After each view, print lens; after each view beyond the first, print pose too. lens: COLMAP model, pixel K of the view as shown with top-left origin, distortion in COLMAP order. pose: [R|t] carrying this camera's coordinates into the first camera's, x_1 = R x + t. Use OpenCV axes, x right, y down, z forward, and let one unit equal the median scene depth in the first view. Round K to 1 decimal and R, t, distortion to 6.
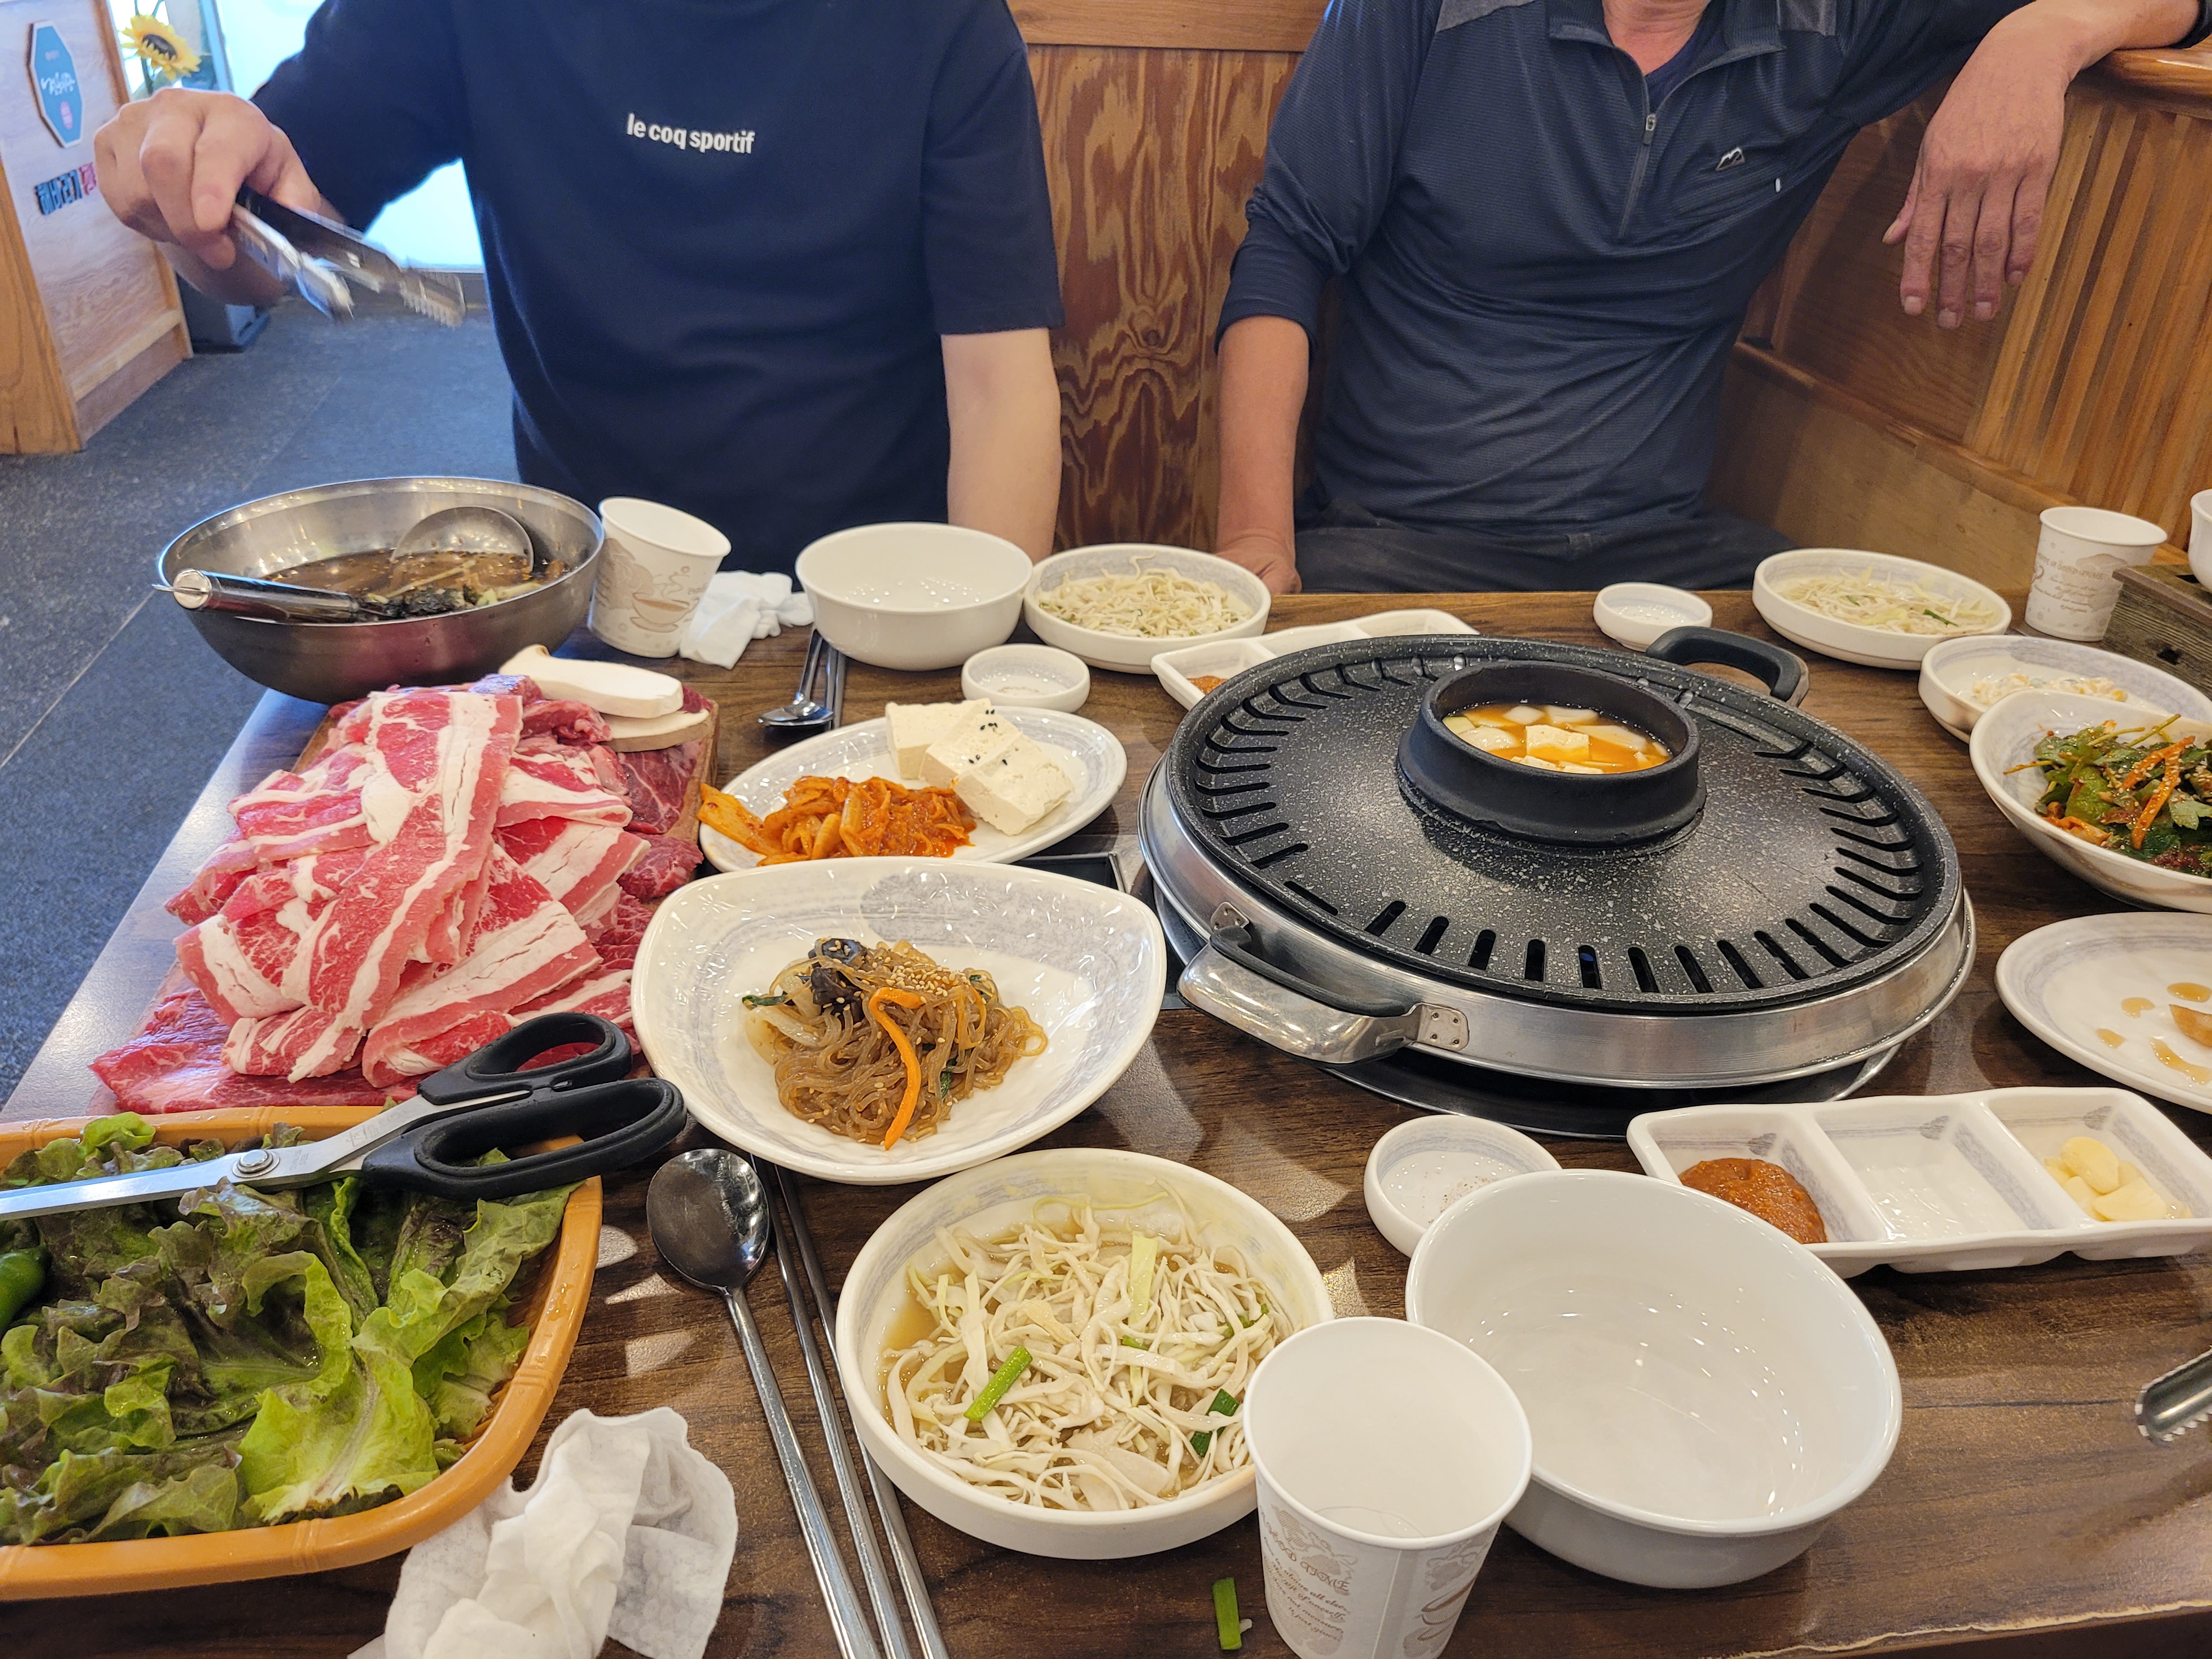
lens RADIAL K [[1660.6, 0, 1093.5], [0, 1660.6, 830.0], [0, 0, 1]] dist [0.050559, -0.028544]
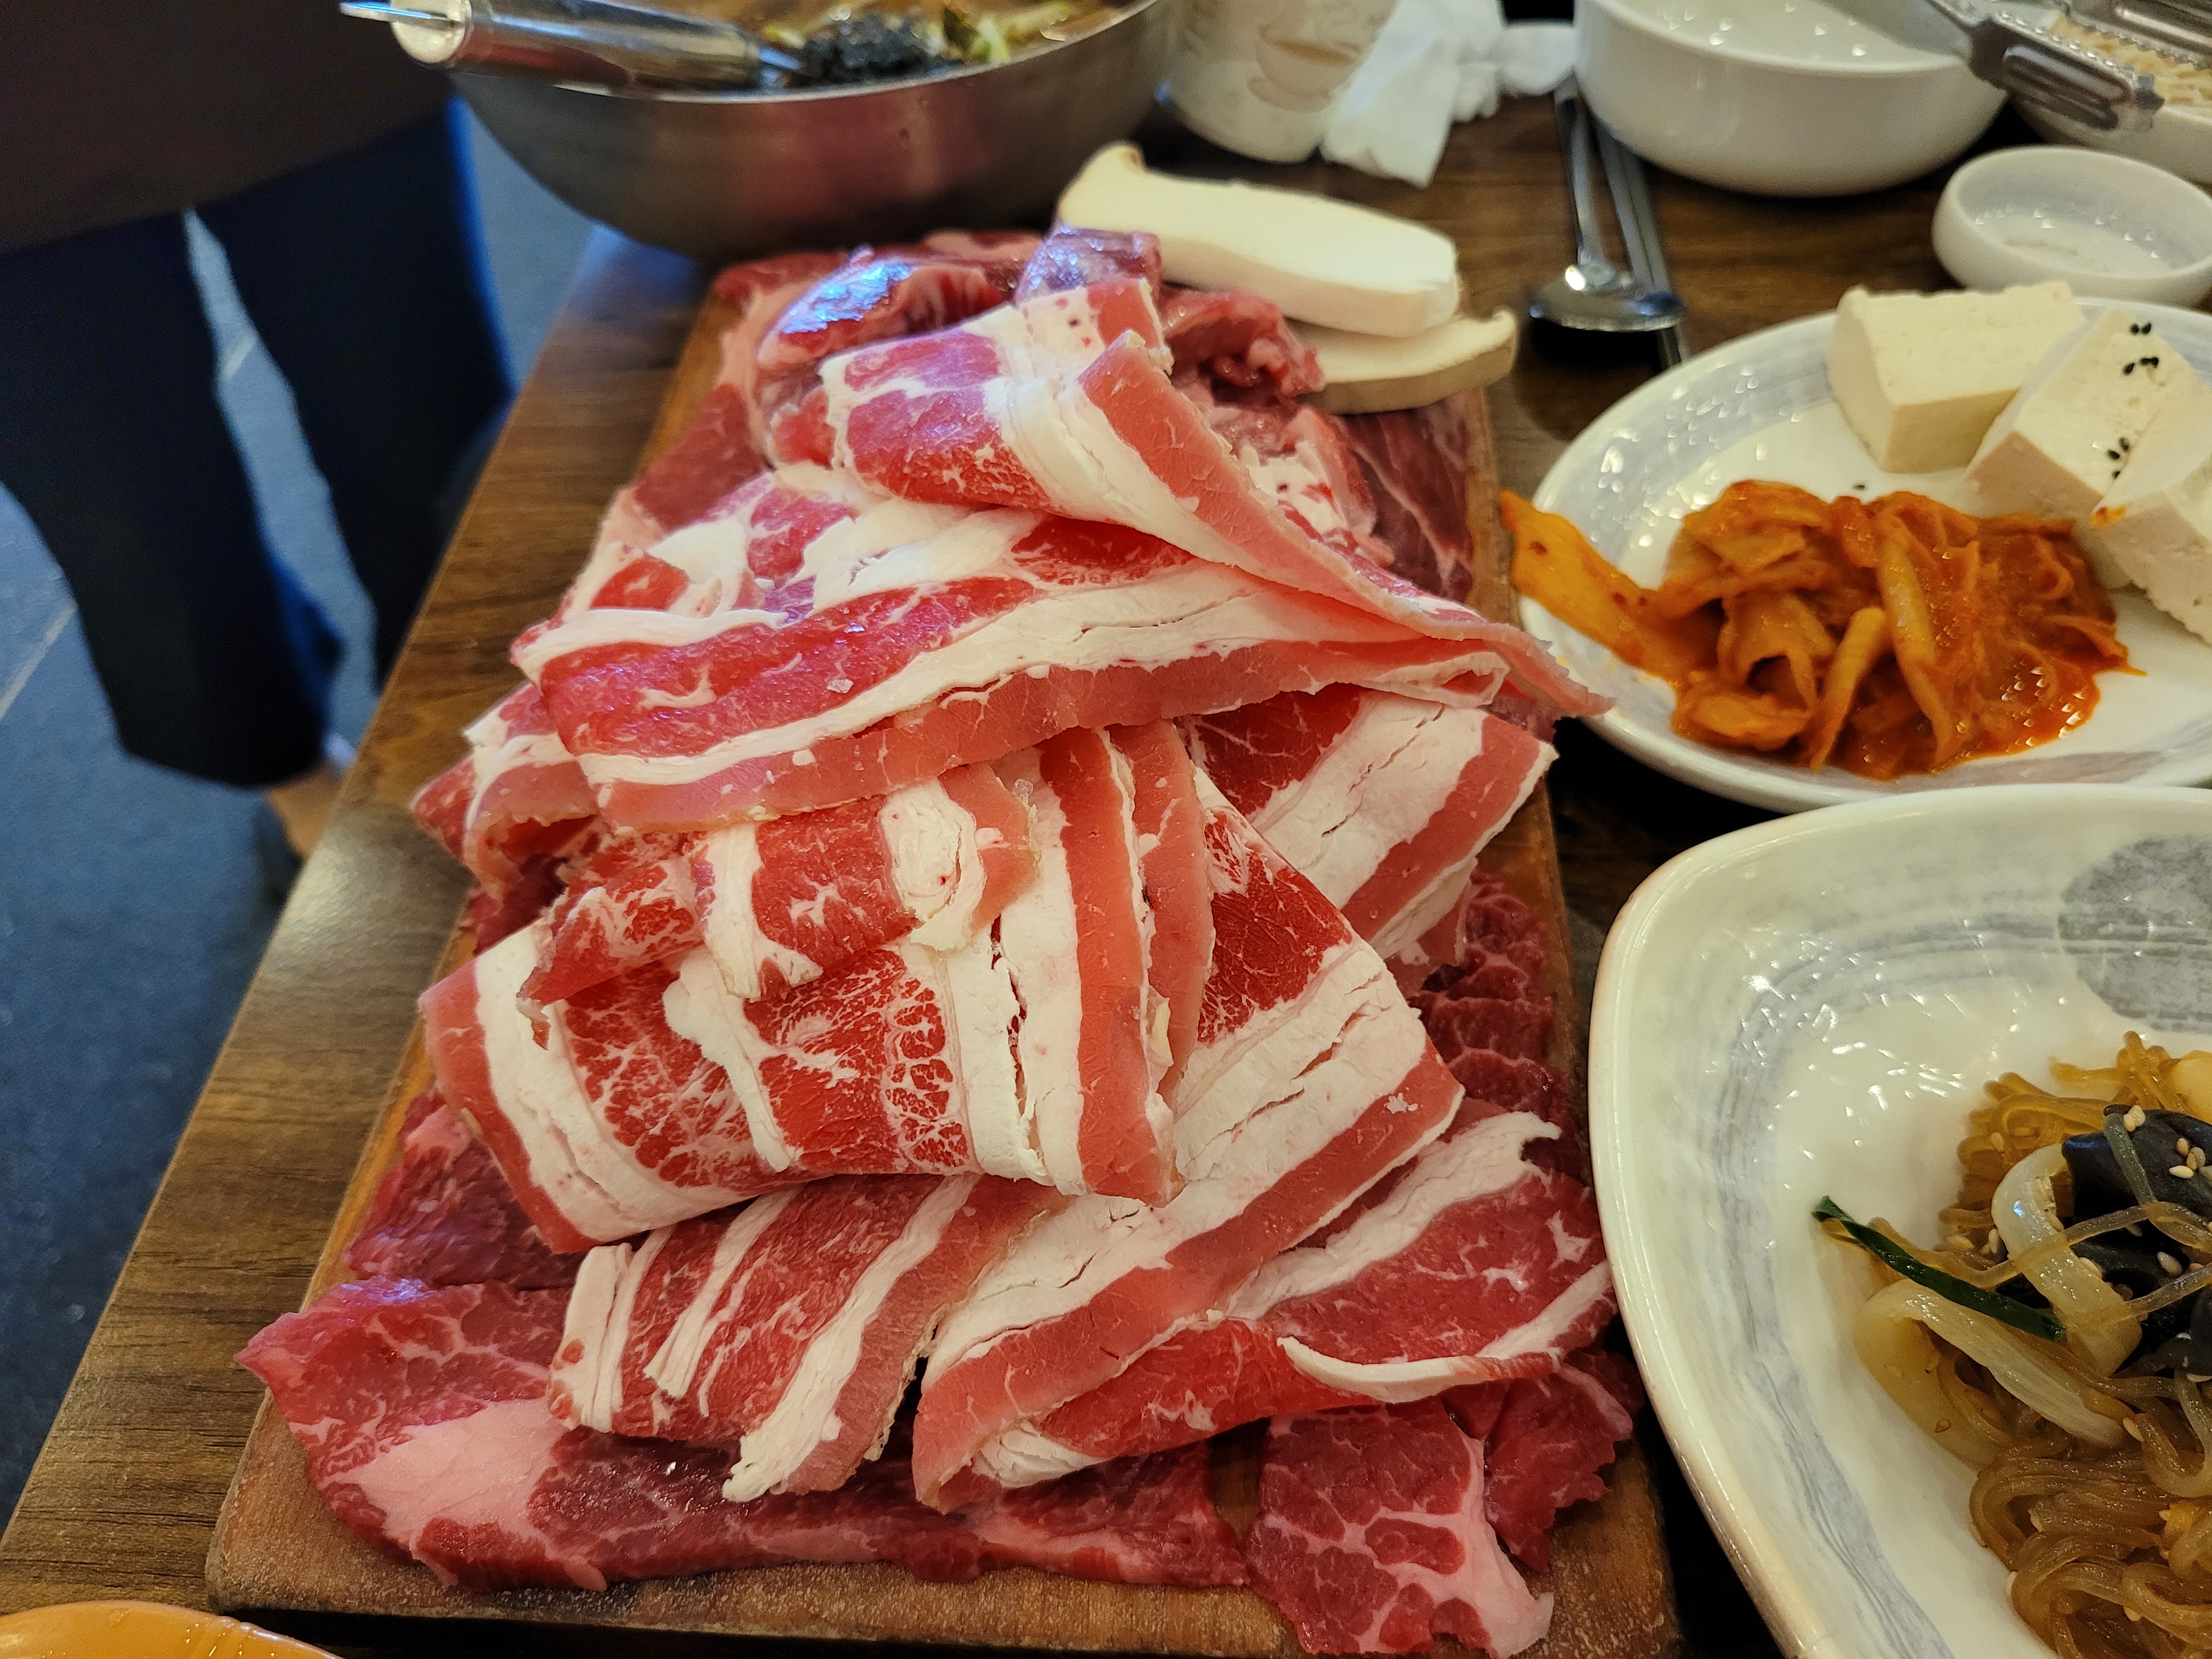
lens RADIAL K [[1686.0, 0, 1100.7], [0, 1686.0, 831.5], [0, 0, 1]] dist [-0.000429, -0.006466]
pose [[0.983036, 0.083618, -0.163244, -0.319330], [-0.031217, 0.953323, 0.300336, -0.089956], [0.180738, -0.290145, 0.939760, 0.648186]]
